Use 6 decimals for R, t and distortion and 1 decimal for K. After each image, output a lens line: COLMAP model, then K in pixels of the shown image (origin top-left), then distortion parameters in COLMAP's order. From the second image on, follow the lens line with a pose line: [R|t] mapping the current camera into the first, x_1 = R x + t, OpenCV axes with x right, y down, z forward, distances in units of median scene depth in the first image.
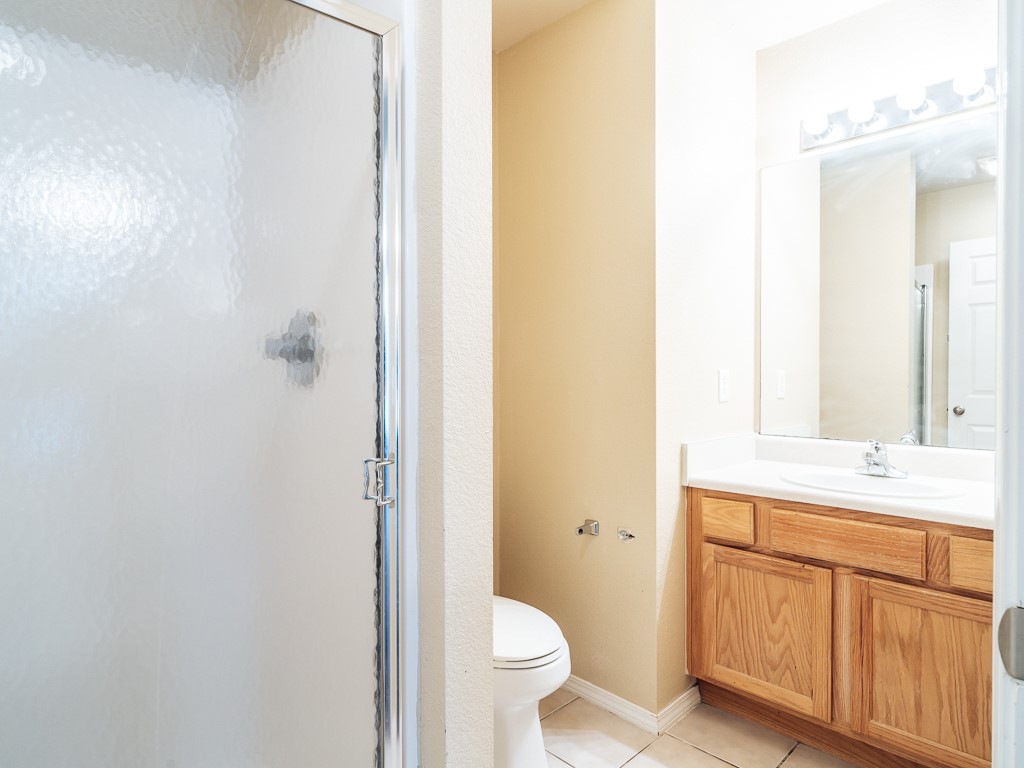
lens RADIAL K [[562.1, 0, 515.7], [0, 562.1, 384.9], [0, 0, 1]] dist [-0.003751, -0.000557]
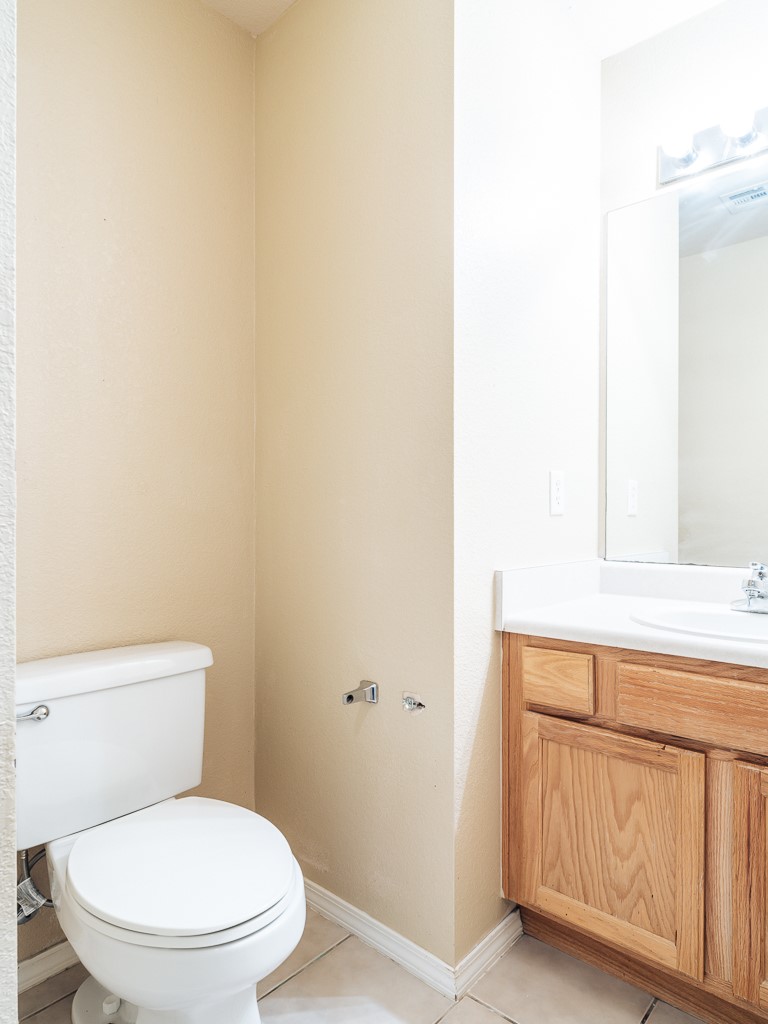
lens RADIAL K [[635.1, 0, 390.5], [0, 635.1, 515.7], [0, 0, 1]] dist [-0.006781, 0.000311]
pose [[0.997017, -0.000587, 0.077179, 0.113765], [0.000441, 0.999998, 0.001910, 0.037653], [-0.077180, -0.001870, 0.997015, 0.239582]]
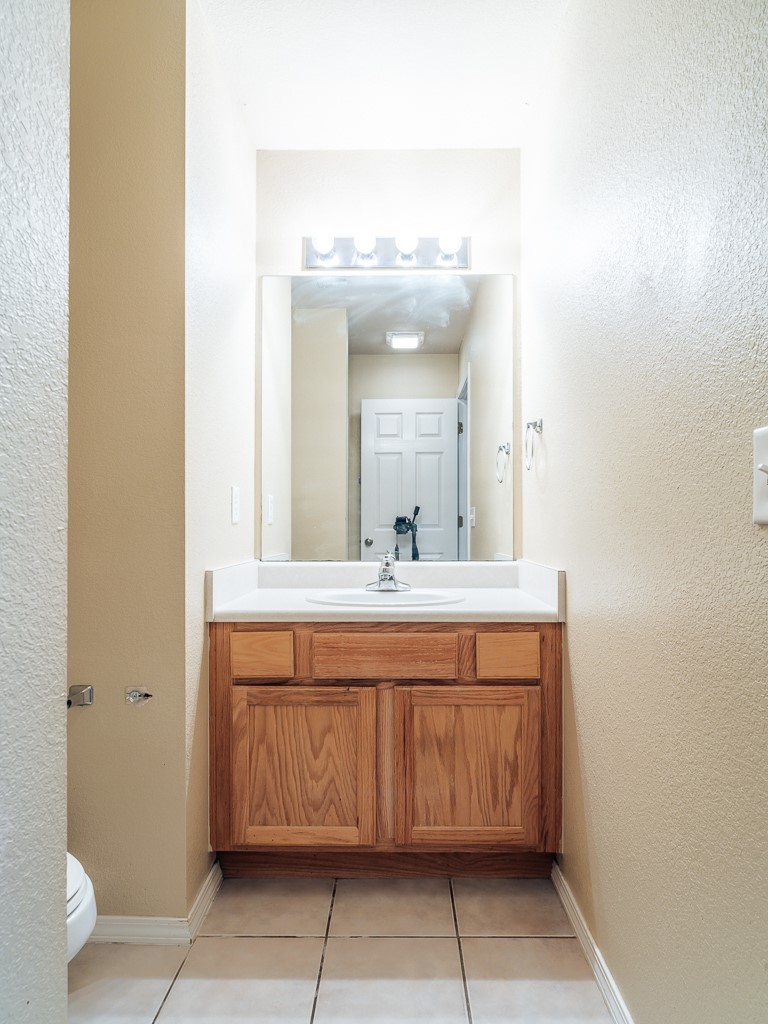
lens RADIAL K [[596.3, 0, 405.4], [0, 596.3, 517.0], [0, 0, 1]] dist [-0.004643, -0.000877]
pose [[0.720595, 0.007892, 0.693311, -0.105349], [0.001486, 0.999915, -0.012926, 0.041573], [-0.693354, 0.010345, 0.720523, 0.186667]]
